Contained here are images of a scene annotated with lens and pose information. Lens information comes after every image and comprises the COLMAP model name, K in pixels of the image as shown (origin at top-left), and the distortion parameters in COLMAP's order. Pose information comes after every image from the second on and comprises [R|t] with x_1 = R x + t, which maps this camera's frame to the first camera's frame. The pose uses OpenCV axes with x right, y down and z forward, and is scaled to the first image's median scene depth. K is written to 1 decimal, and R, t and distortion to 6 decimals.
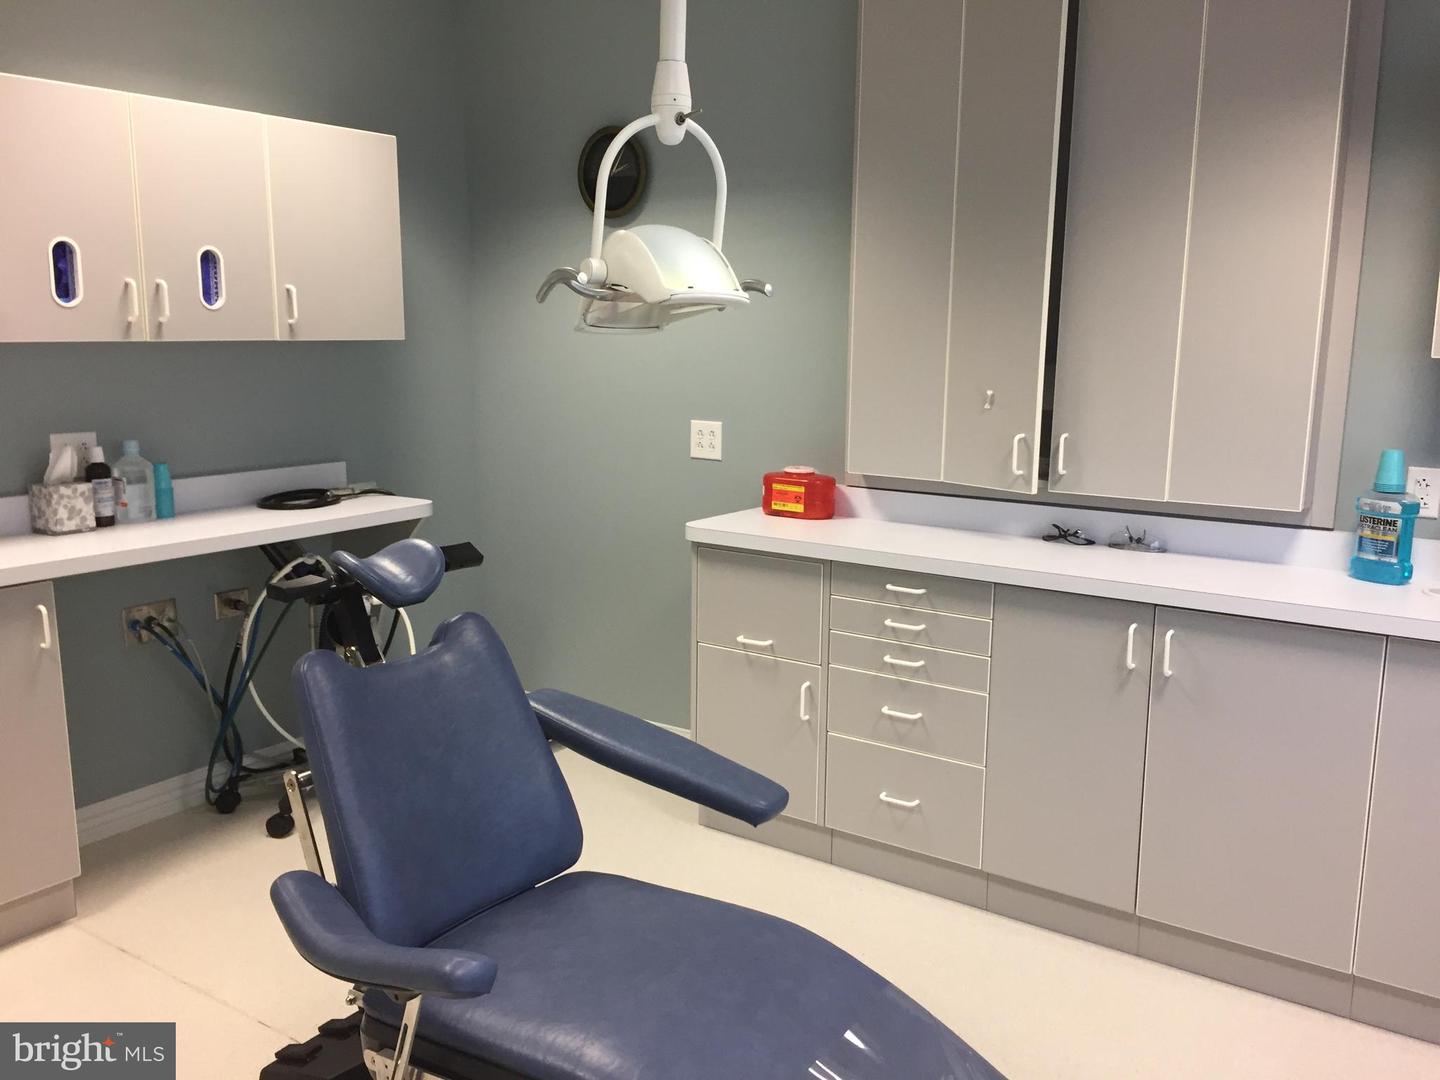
lens RADIAL K [[1224.7, 0, 720.0], [0, 1224.7, 540.0], [0, 0, 1]] dist [0.096072, -0.123254]
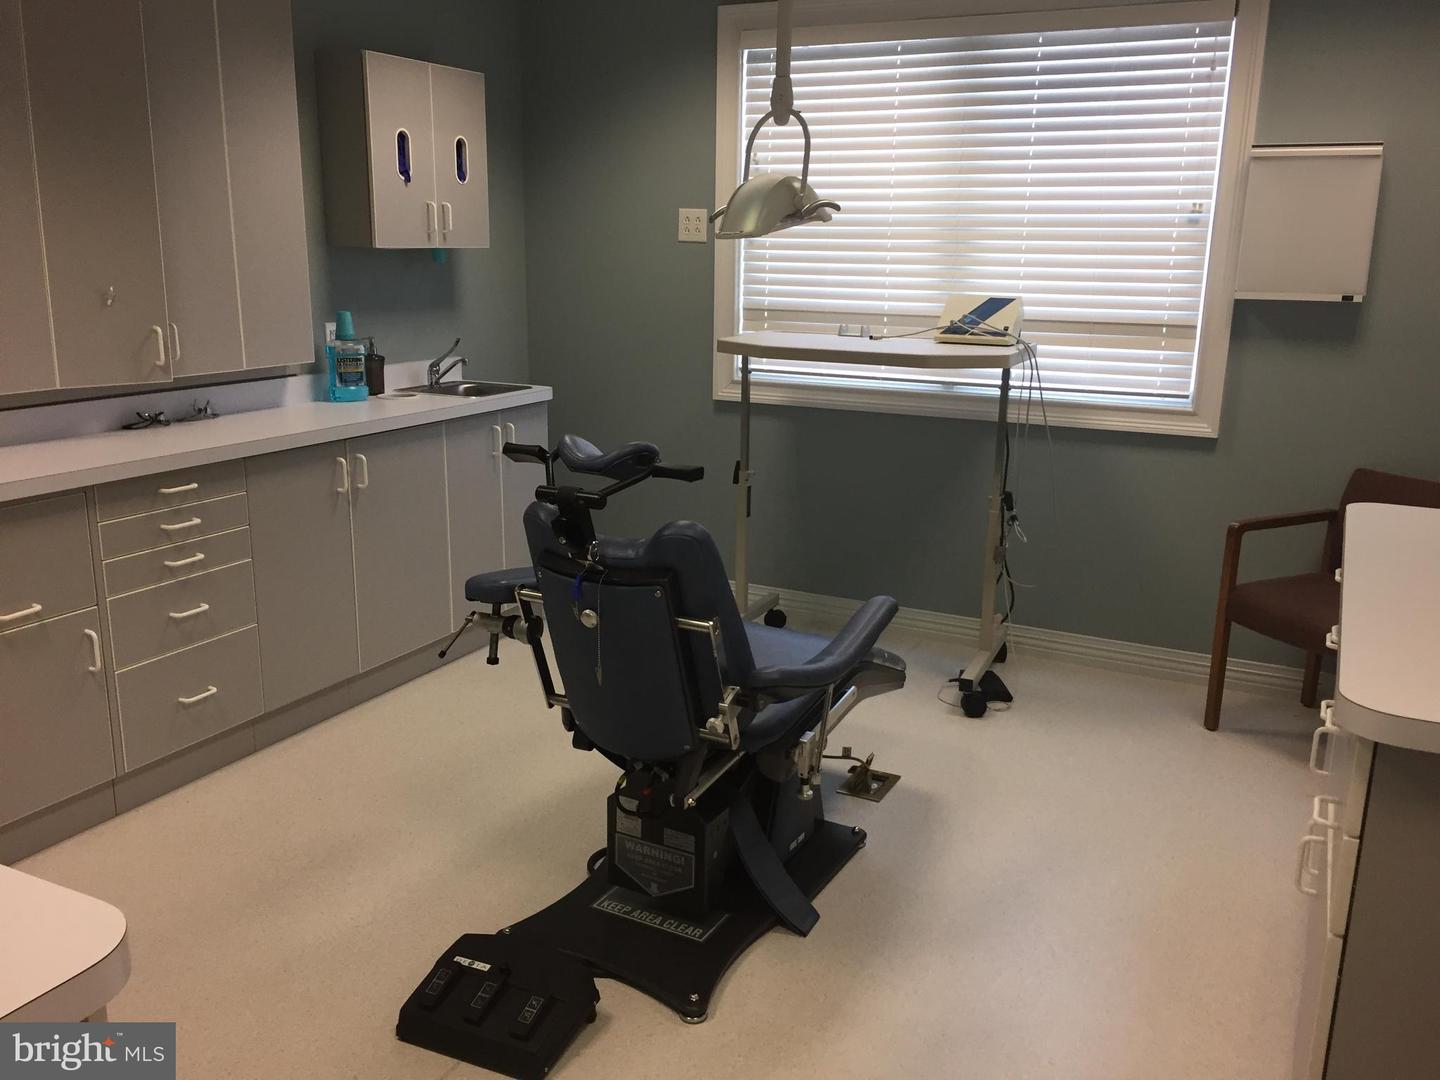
lens RADIAL K [[1224.7, 0, 720.0], [0, 1224.7, 540.0], [0, 0, 1]] dist [0.096072, -0.123254]
pose [[-0.150784, -0.243237, 0.958175, -0.886322], [0.159388, 0.950594, 0.266394, -0.117985], [-0.975633, 0.192889, -0.104565, 0.669488]]
